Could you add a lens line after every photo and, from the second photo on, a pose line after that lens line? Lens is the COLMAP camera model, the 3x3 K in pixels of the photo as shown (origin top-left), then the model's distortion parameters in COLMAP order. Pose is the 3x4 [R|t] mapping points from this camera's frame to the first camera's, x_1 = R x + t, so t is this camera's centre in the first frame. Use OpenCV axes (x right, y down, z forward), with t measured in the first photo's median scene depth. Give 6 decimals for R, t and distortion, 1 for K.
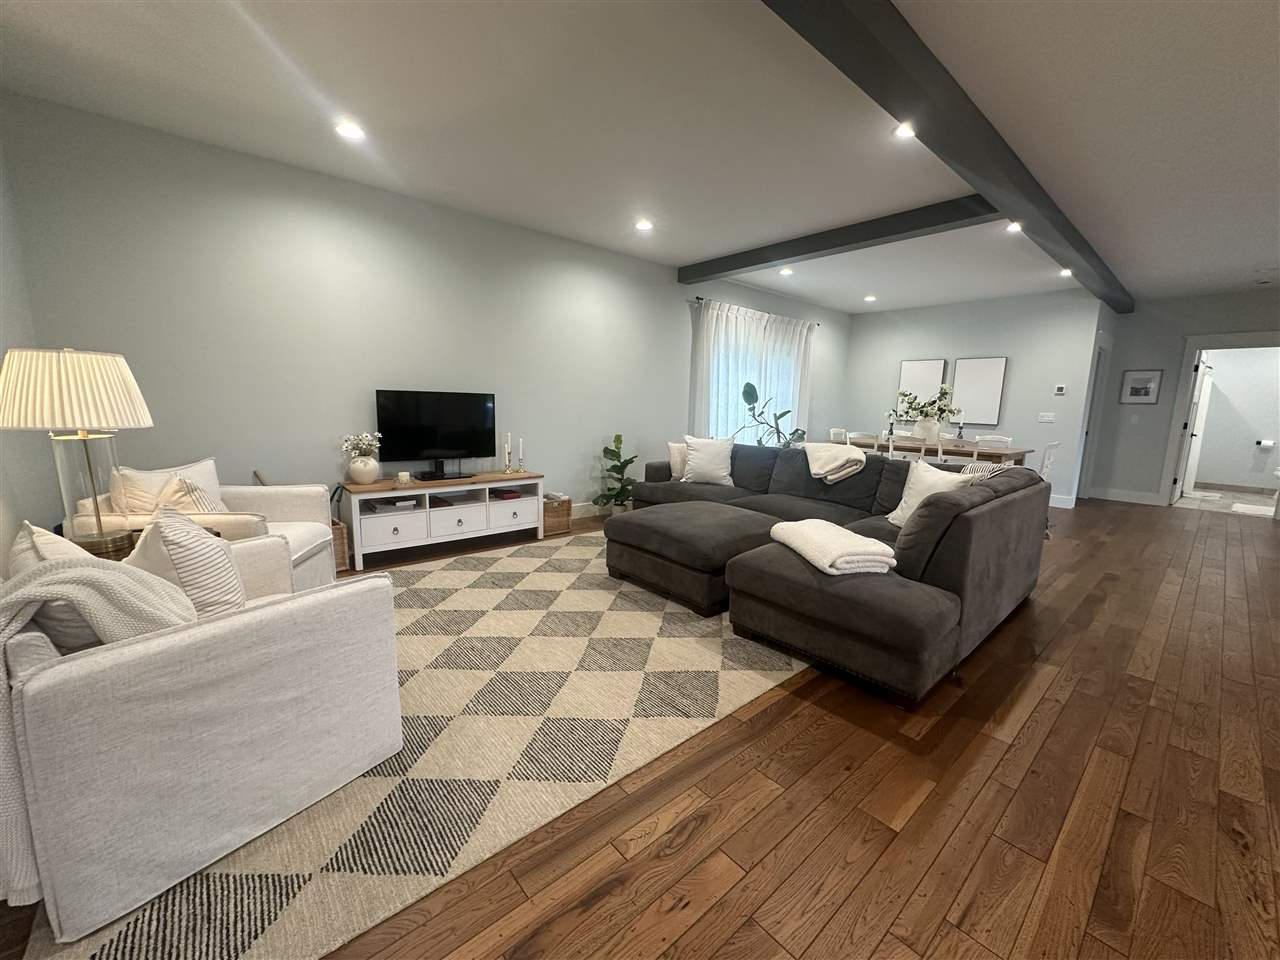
lens RADIAL K [[508.5, 0, 640.0], [0, 508.5, 480.0], [0, 0, 1]] dist [-0.002252, 0.000129]
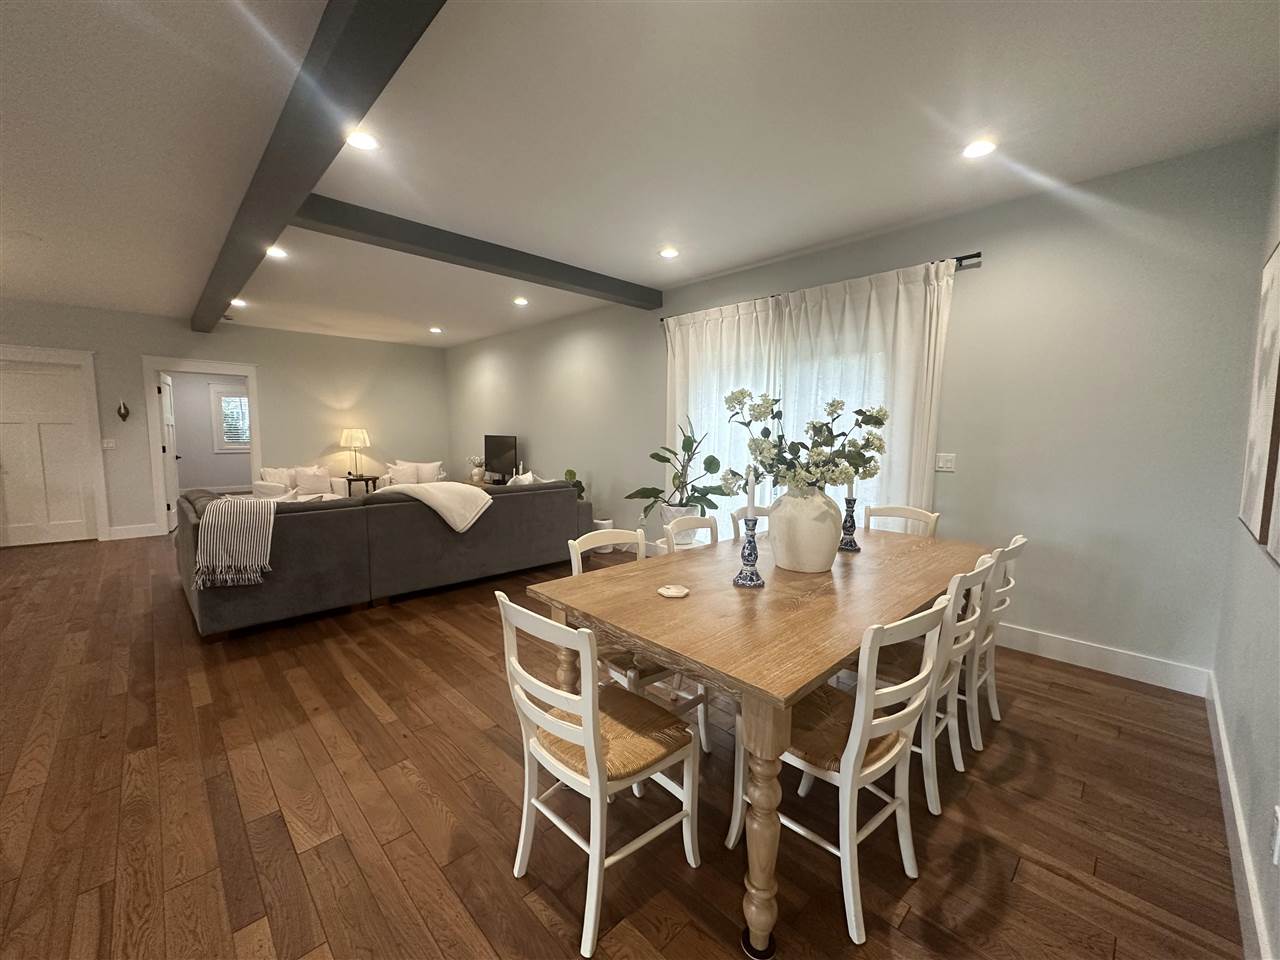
lens RADIAL K [[508.5, 0, 640.0], [0, 508.5, 480.0], [0, 0, 1]] dist [-0.002252, 0.000129]
pose [[0.056932, 0.071284, -0.995830, 1.602210], [-0.157271, 0.985635, 0.061563, -0.232527], [0.985913, 0.153110, 0.067325, 1.559720]]
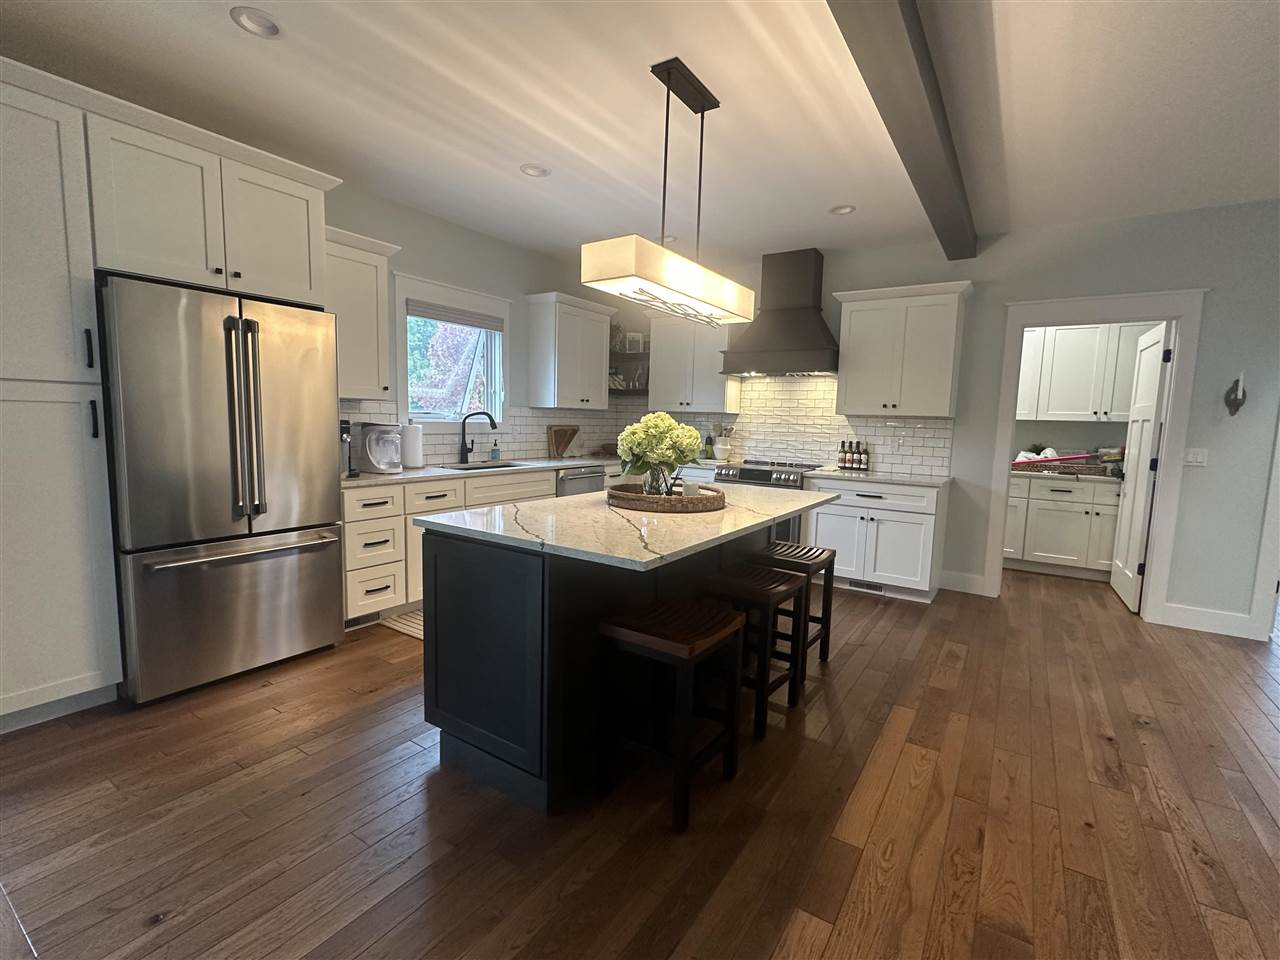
lens RADIAL K [[587.5, 0, 640.0], [0, 587.5, 480.0], [0, 0, 1]] dist [-0.001731, -0.000340]
pose [[-0.961419, -0.021331, -0.274261, 1.091919], [-0.090942, 0.965578, 0.243699, -0.097268], [0.259622, 0.259239, -0.930264, 0.667973]]
